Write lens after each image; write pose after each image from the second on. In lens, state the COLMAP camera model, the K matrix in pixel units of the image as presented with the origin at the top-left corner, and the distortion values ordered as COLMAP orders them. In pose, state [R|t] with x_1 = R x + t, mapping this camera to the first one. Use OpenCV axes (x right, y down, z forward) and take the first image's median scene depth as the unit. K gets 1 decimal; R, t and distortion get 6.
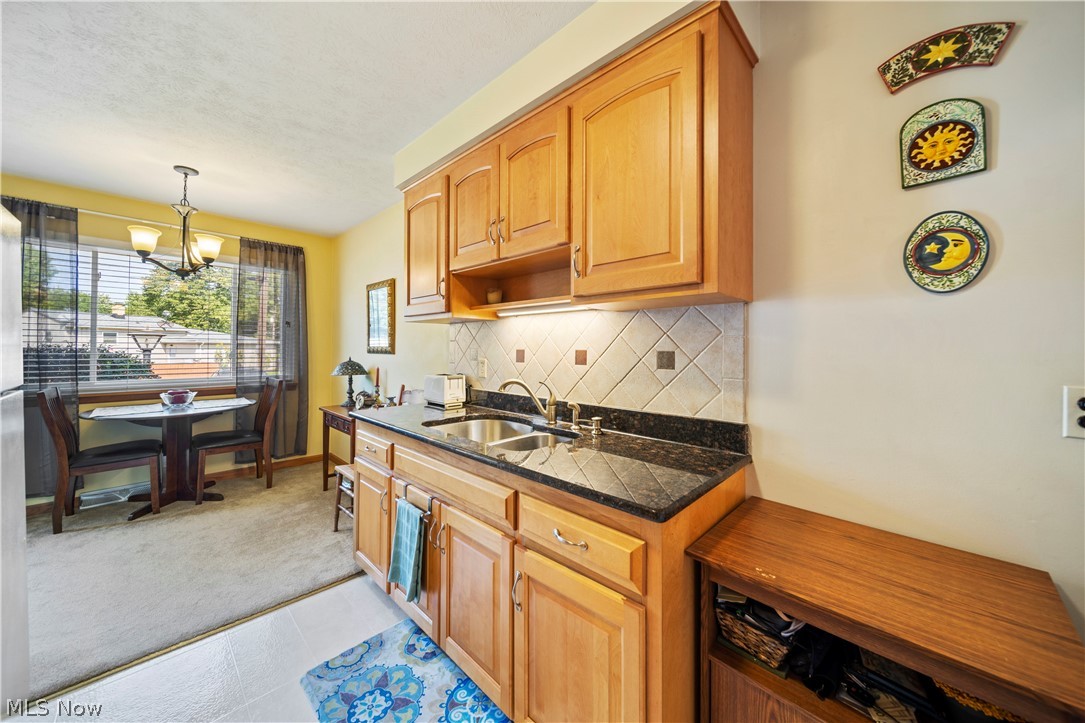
lens RADIAL K [[389.2, 0, 540.5], [0, 389.2, 346.4], [0, 0, 1]] dist [-0.000107, -0.000055]
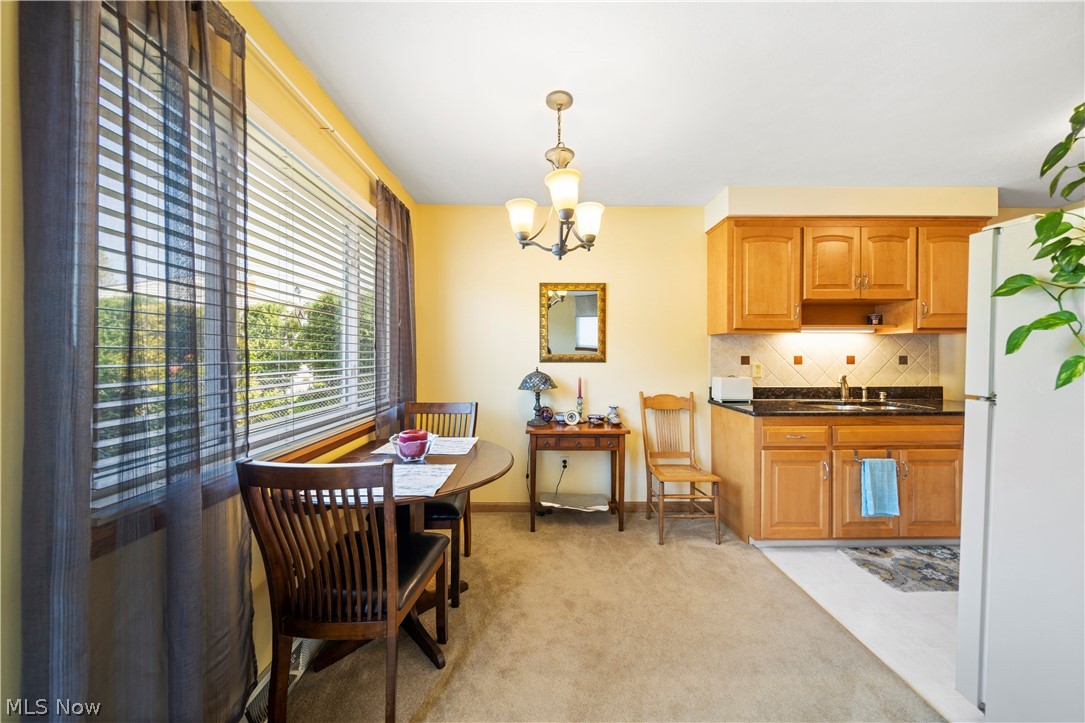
lens RADIAL K [[387.0, 0, 545.7], [0, 387.0, 357.0], [0, 0, 1]] dist [-0.000353, -0.000035]
pose [[0.702711, -0.012791, 0.711360, -2.395989], [0.002411, 0.999875, 0.015597, -0.017065], [-0.711471, -0.009245, 0.702655, 0.898207]]
